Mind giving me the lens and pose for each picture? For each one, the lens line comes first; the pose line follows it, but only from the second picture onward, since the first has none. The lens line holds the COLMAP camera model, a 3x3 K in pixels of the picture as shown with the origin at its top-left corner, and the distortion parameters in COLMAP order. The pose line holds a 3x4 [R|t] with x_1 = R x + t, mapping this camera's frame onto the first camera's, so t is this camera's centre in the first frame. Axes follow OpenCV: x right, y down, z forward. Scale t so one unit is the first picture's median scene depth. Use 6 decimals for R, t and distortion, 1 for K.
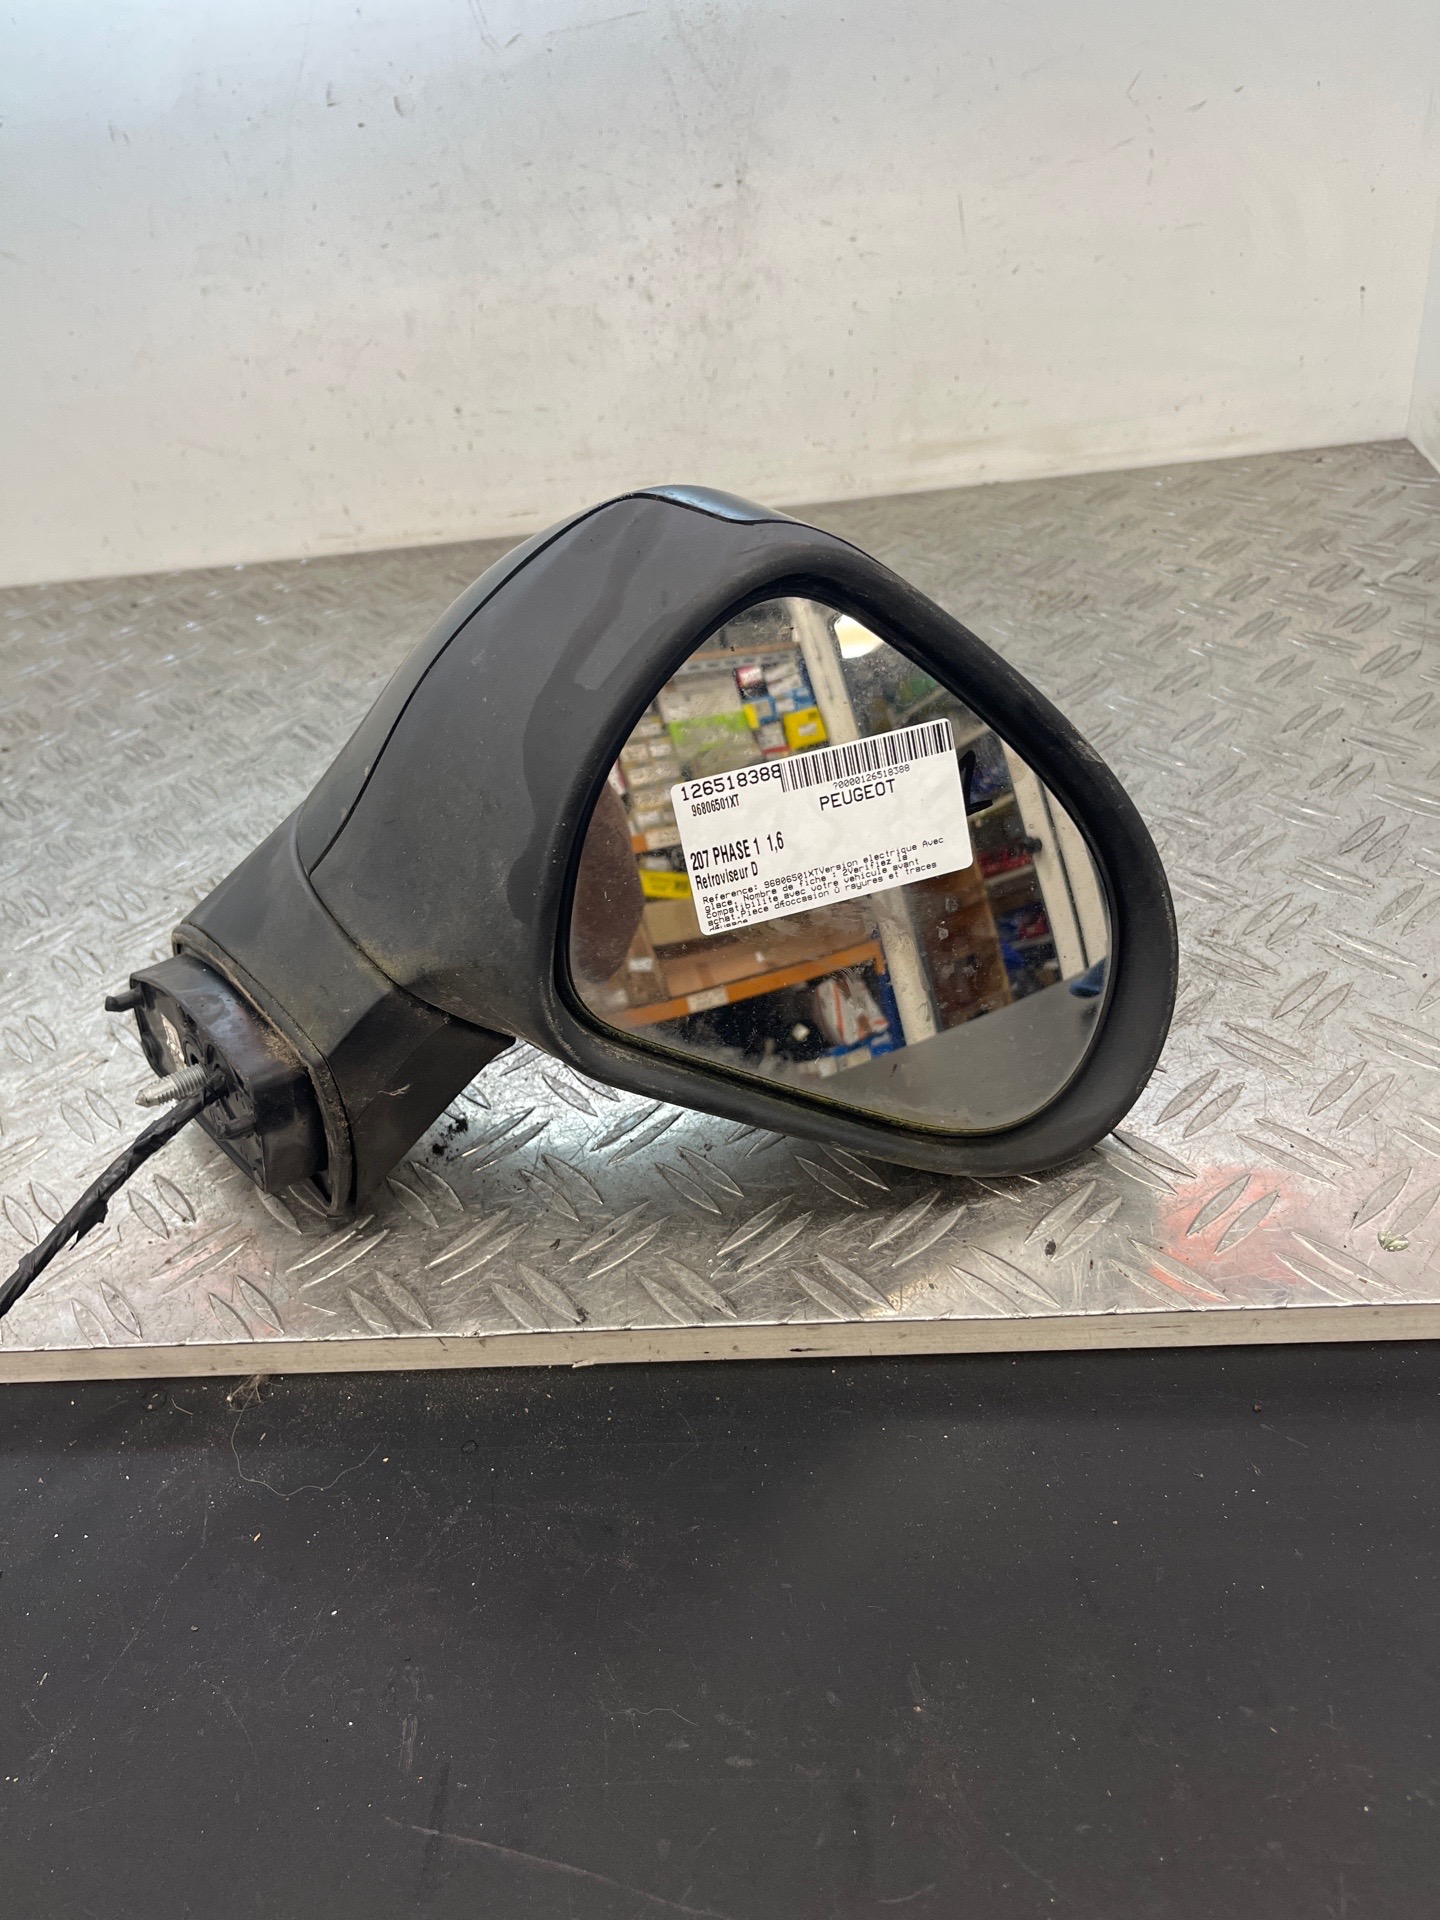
lens RADIAL K [[1457.1, 0, 720.0], [0, 1457.1, 960.0], [0, 0, 1]] dist [0.002817, -0.000331]
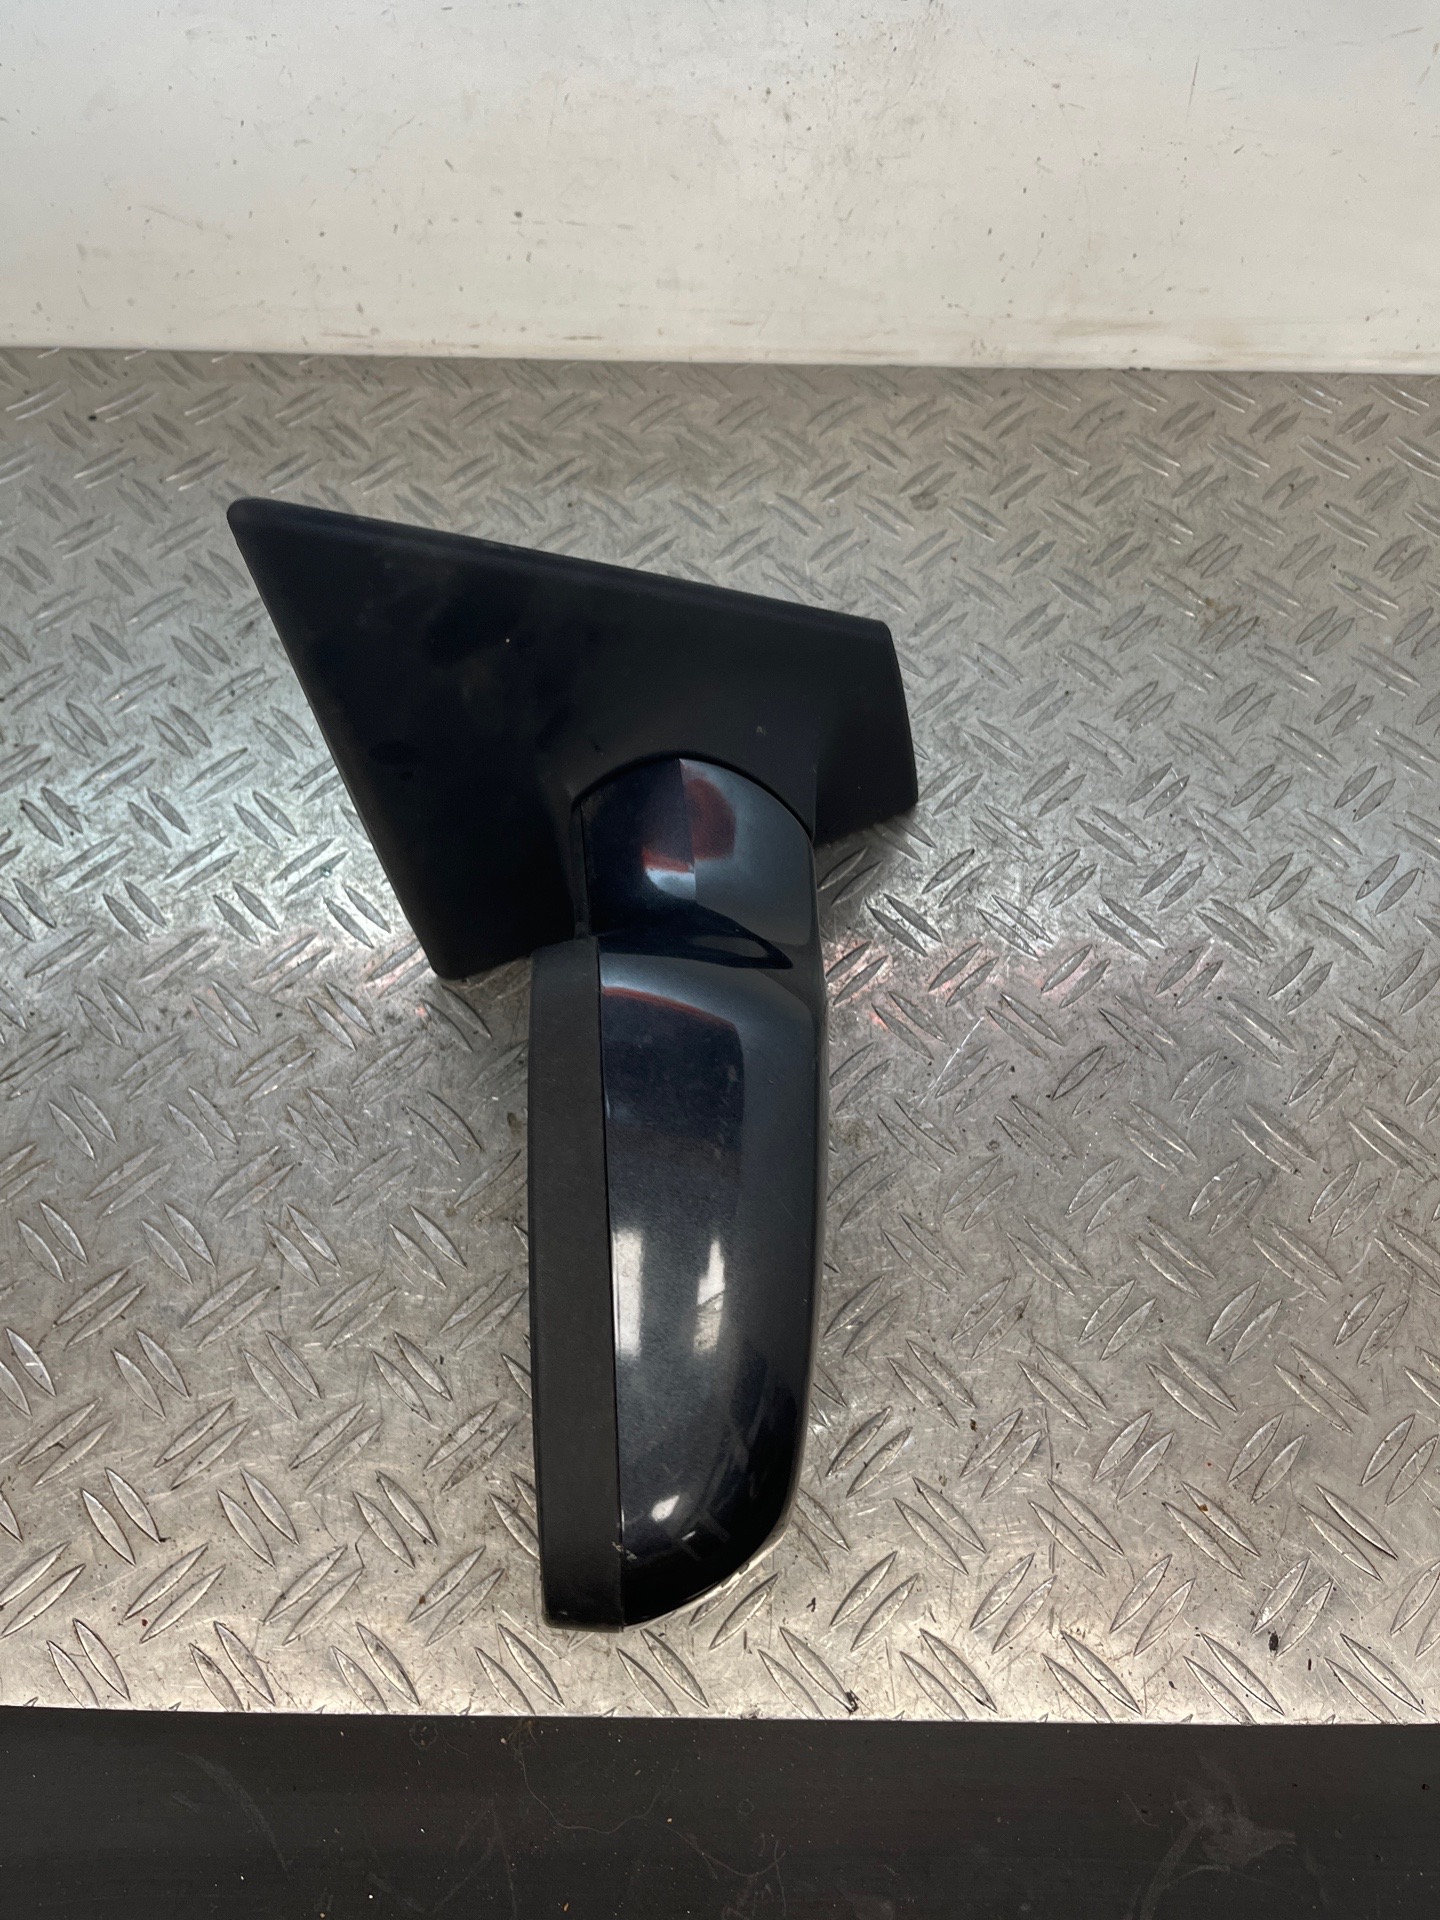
lens RADIAL K [[1454.0, 0, 744.1], [0, 1454.0, 942.6], [0, 0, 1]] dist [0.003993, 0.003071]
pose [[0.987727, 0.028520, 0.153563, -0.192097], [-0.085027, 0.922915, 0.375497, -0.363744], [-0.131016, -0.383946, 0.914013, 0.129369]]
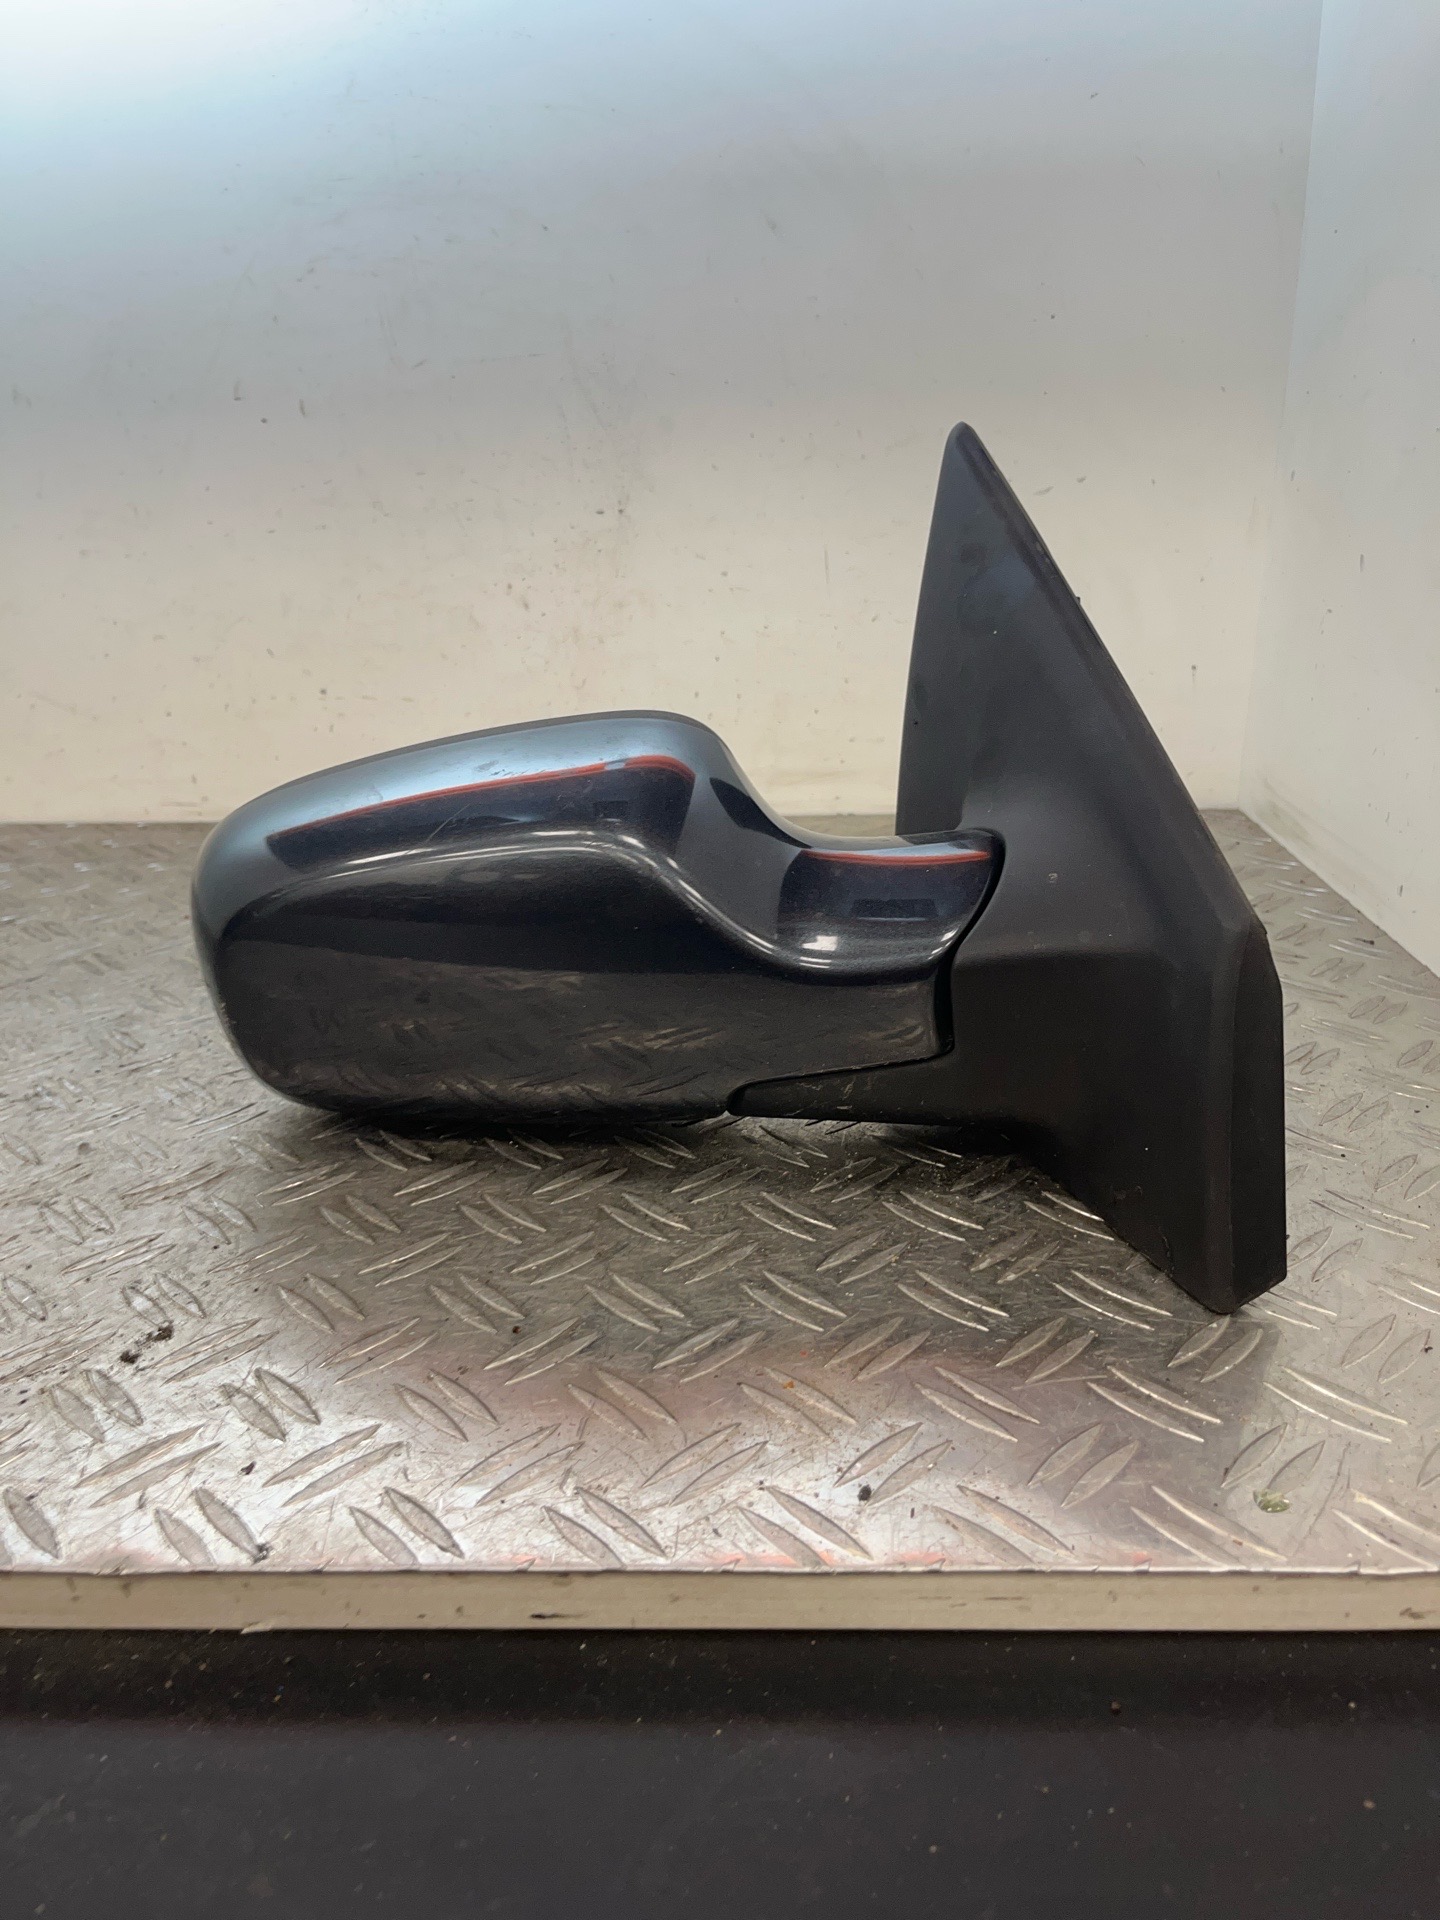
lens RADIAL K [[1457.1, 0, 720.0], [0, 1457.1, 960.0], [0, 0, 1]] dist [0.002817, -0.000331]
pose [[0.992341, 0.092237, 0.082169, 0.028468], [-0.064313, 0.953685, -0.293851, 0.084707], [-0.105468, 0.286315, 0.952313, 0.081892]]
